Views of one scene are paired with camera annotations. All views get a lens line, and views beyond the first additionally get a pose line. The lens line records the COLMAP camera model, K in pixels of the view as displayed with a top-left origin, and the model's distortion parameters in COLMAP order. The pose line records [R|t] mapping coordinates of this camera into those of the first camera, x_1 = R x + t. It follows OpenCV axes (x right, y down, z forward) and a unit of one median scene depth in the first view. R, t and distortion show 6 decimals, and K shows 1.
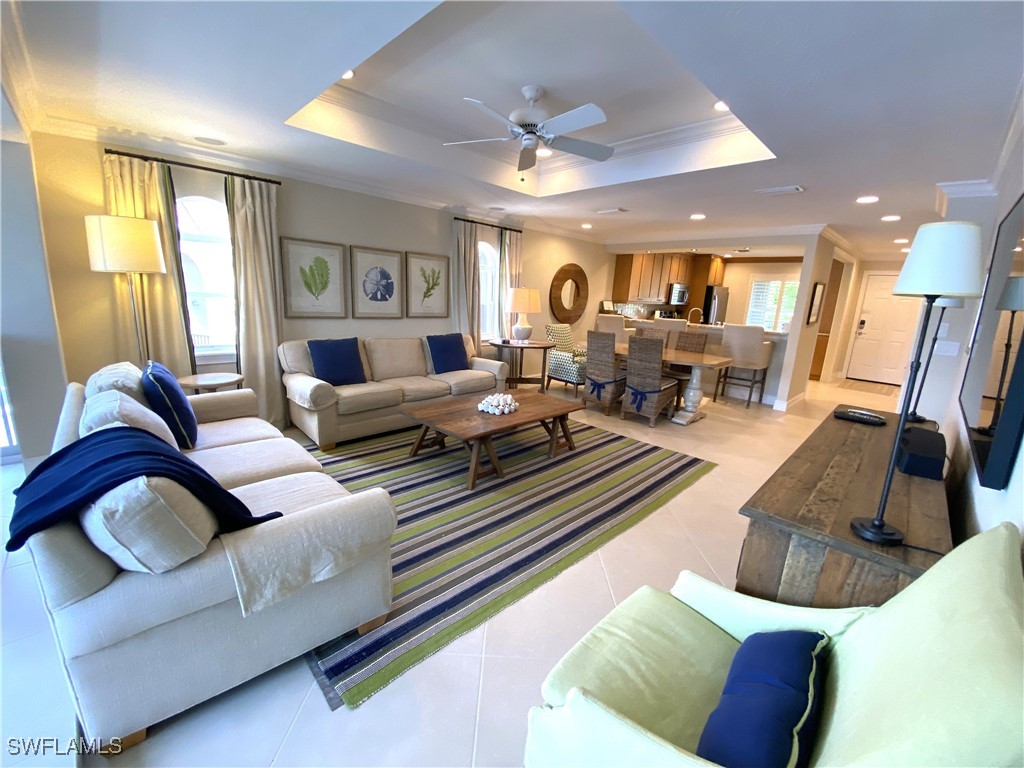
lens RADIAL K [[411.1, 0, 510.6], [0, 411.1, 381.4], [0, 0, 1]] dist [0.031142, -0.024760]
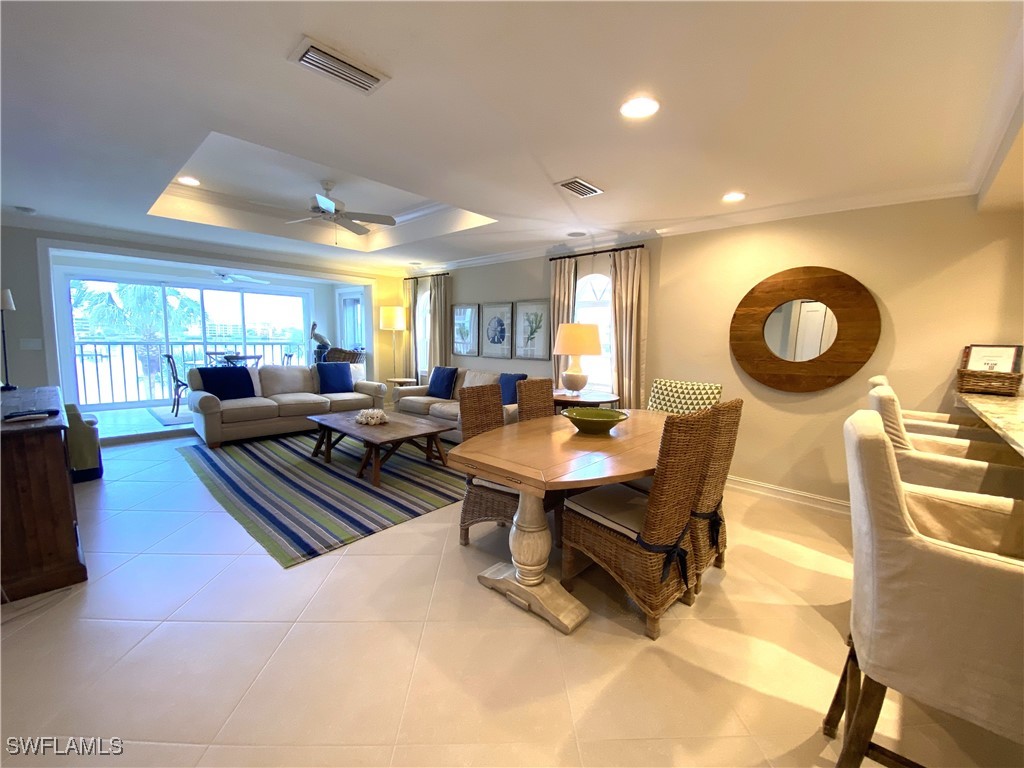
lens RADIAL K [[411.1, 0, 510.6], [0, 411.1, 381.4], [0, 0, 1]] dist [0.031142, -0.024760]
pose [[0.048279, 0.056795, -0.997218, 0.837801], [-0.227202, 0.972835, 0.044407, -0.136919], [0.972650, 0.224426, 0.059872, 0.909945]]
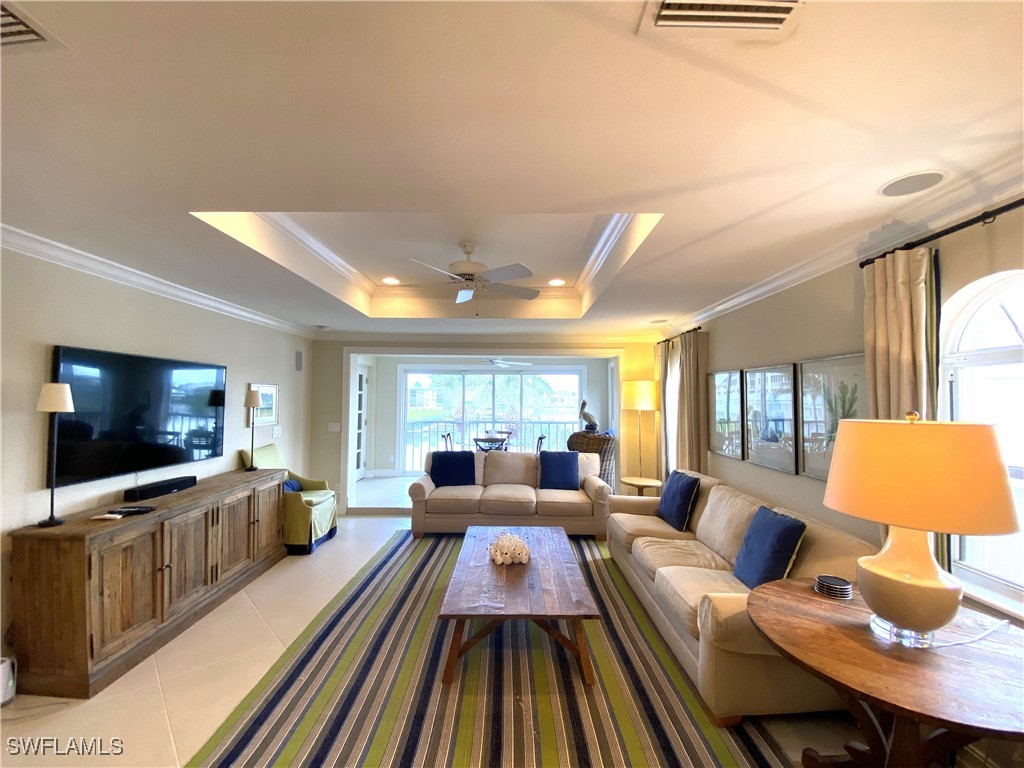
lens RADIAL K [[411.1, 0, 510.6], [0, 411.1, 381.4], [0, 0, 1]] dist [0.031142, -0.024760]
pose [[-0.705127, -0.086825, -0.703745, 0.412498], [-0.188241, 0.979785, 0.067728, -0.234813], [0.683639, 0.180231, -0.707217, 1.070082]]
